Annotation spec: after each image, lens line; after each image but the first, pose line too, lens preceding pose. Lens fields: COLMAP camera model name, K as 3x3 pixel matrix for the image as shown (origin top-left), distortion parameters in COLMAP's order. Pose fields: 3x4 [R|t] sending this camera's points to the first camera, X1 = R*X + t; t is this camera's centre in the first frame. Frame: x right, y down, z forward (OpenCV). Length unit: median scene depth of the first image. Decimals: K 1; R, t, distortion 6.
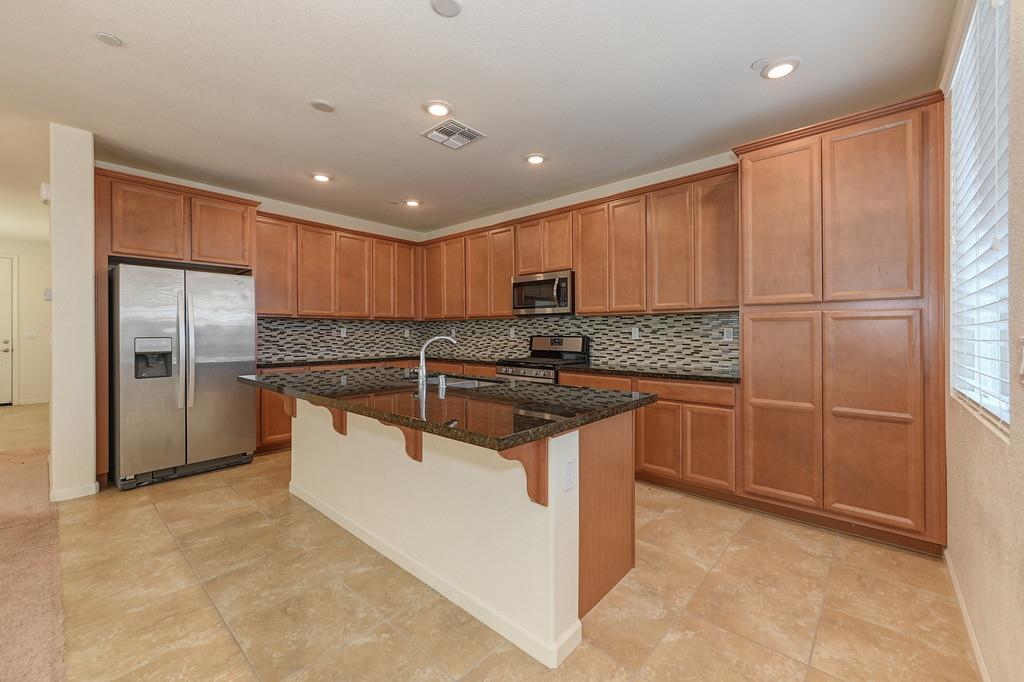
lens RADIAL K [[406.5, 0, 512.6], [0, 406.5, 332.7], [0, 0, 1]] dist [0.009169, -0.000190]
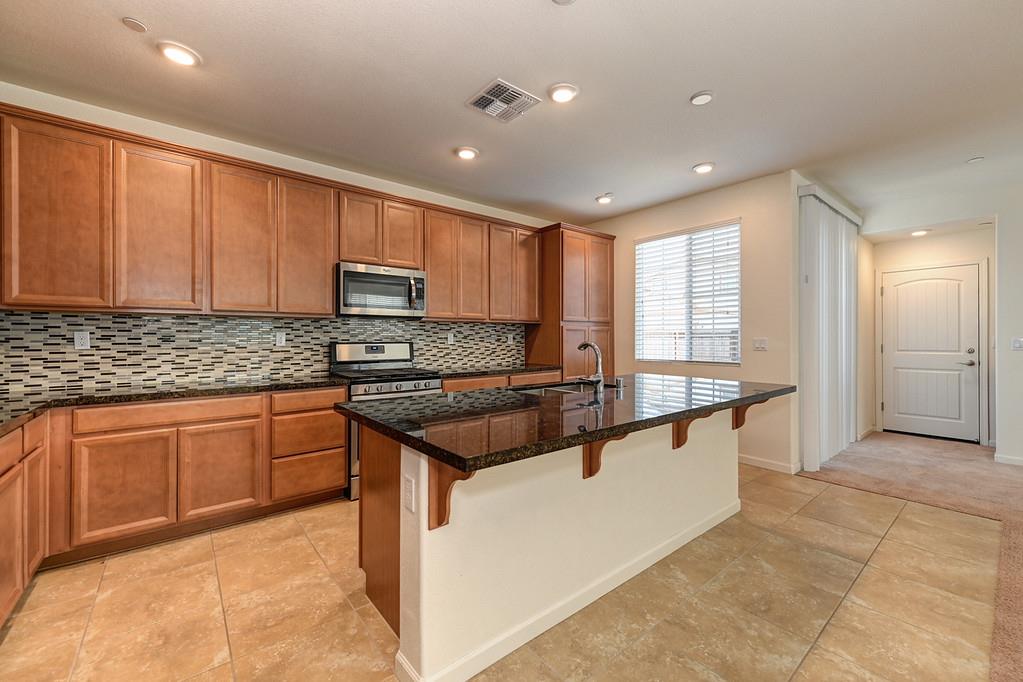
lens RADIAL K [[406.1, 0, 512.1], [0, 406.1, 332.7], [0, 0, 1]] dist [0.009169, -0.000190]
pose [[0.162712, 0.010165, 0.986621, -0.761342], [0.002051, 0.999941, -0.010640, -0.002512], [-0.986671, 0.003755, 0.162682, 0.662360]]
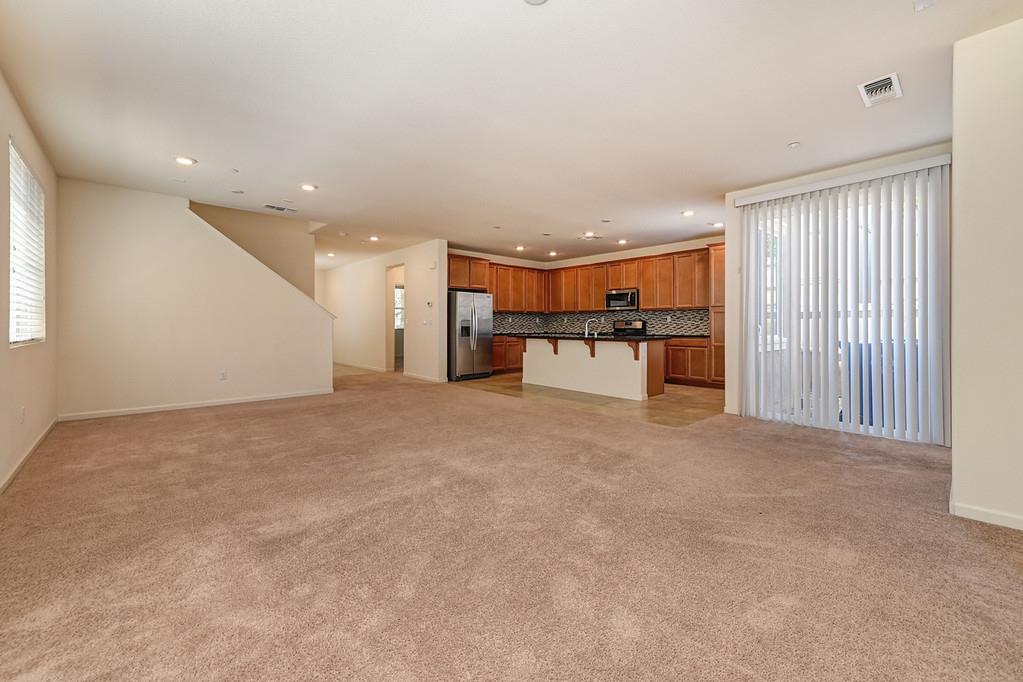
lens RADIAL K [[412.5, 0, 512.5], [0, 412.5, 325.2], [0, 0, 1]] dist [0.008950, -0.000075]
pose [[0.994664, 0.000272, -0.103163, -0.278557], [-0.000389, 0.999999, -0.001109, 0.036652], [0.103163, 0.001143, 0.994664, -1.193205]]
